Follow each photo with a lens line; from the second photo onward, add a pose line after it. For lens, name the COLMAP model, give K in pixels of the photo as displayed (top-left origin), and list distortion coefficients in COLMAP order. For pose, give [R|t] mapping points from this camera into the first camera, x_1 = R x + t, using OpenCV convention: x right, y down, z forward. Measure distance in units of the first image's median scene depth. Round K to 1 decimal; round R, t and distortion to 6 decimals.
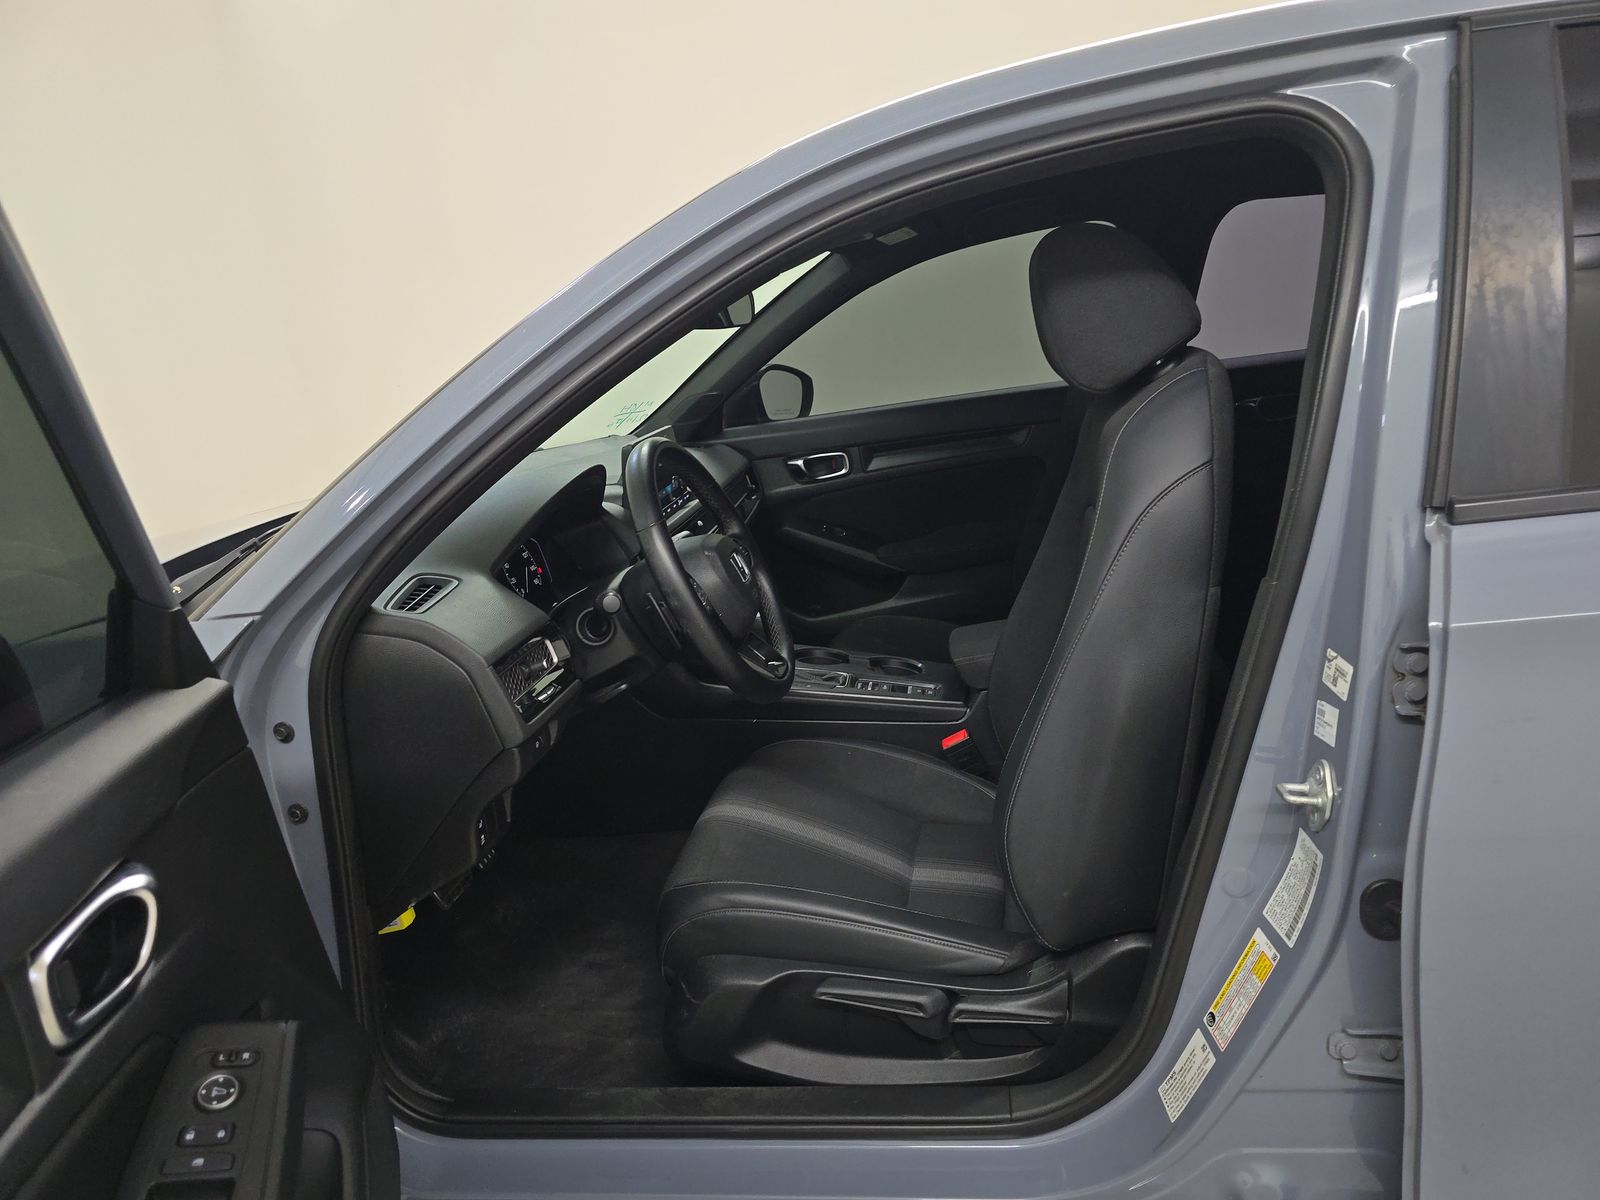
lens RADIAL K [[1066.4, 0, 800.0], [0, 1066.4, 600.0], [0, 0, 1]] dist [-0.018158, -0.003590]
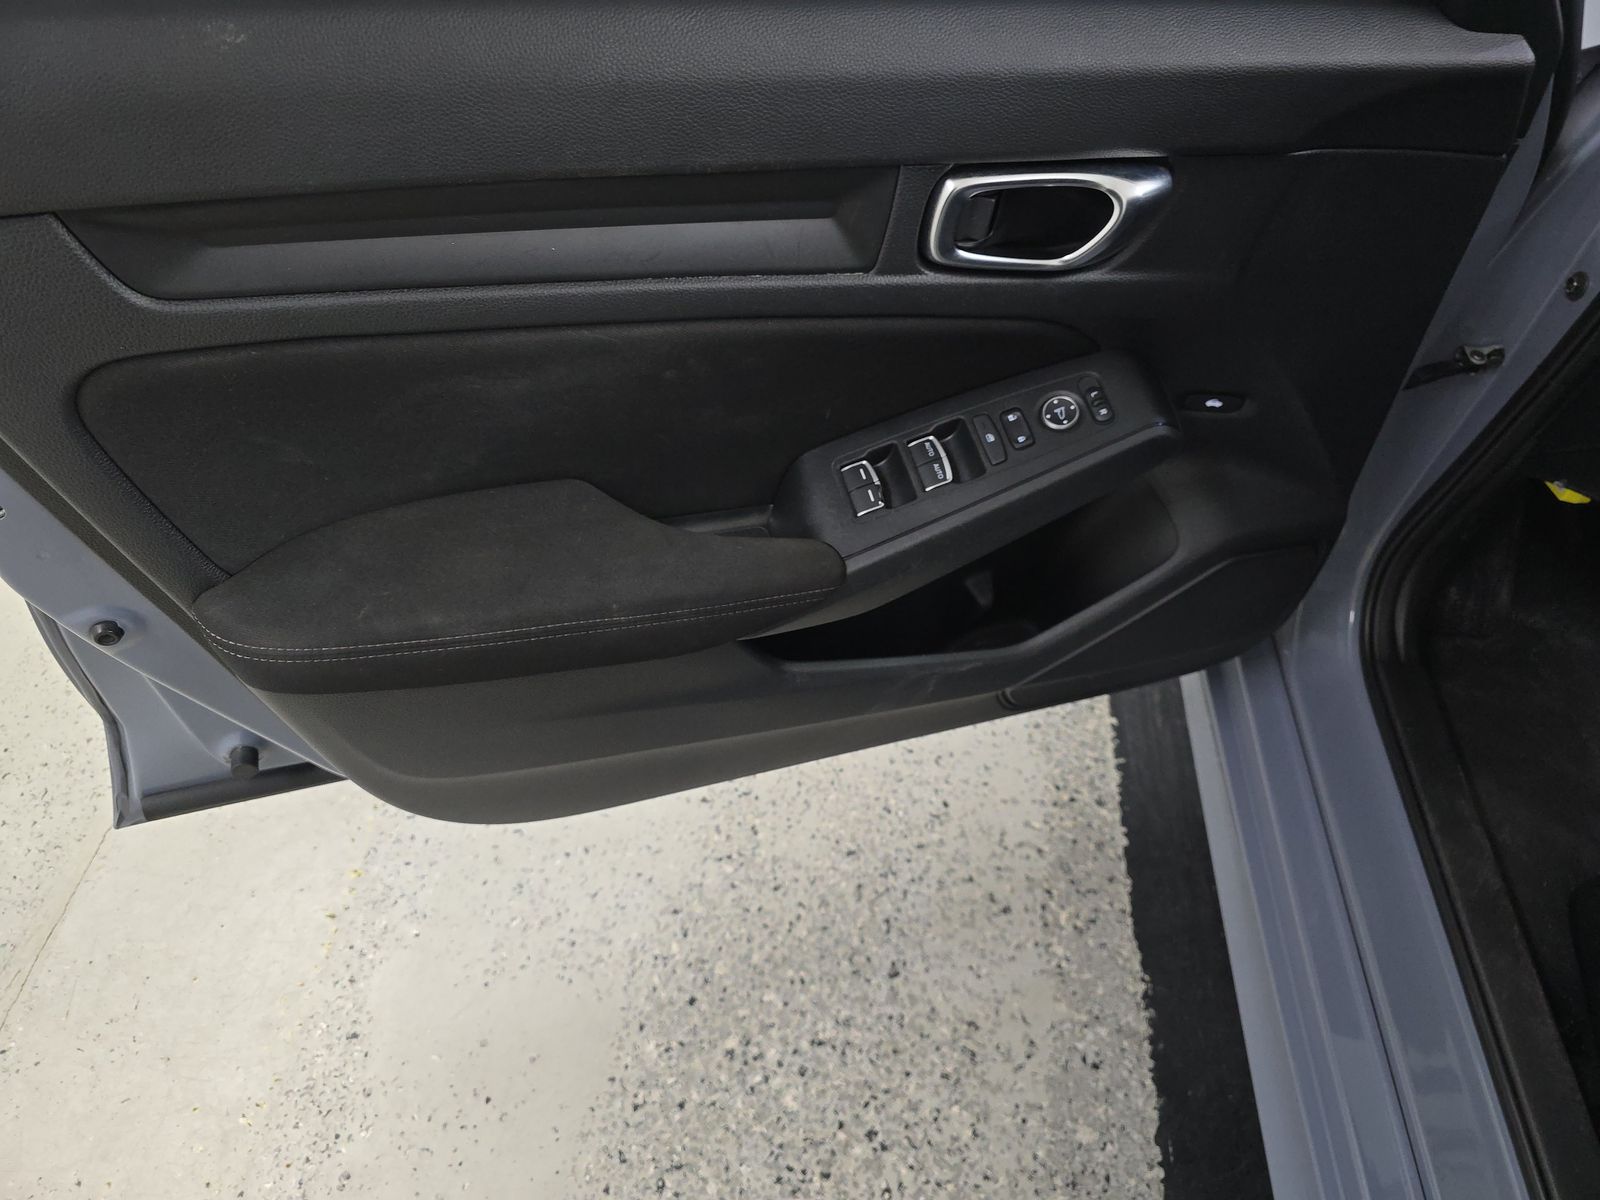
lens RADIAL K [[1066.4, 0, 800.0], [0, 1066.4, 600.0], [0, 0, 1]] dist [-0.018158, -0.003590]
pose [[0.053083, 0.839323, -0.541034, 0.140961], [-0.305608, 0.529457, 0.791378, -0.172873], [0.950677, 0.123336, 0.284609, 0.495485]]
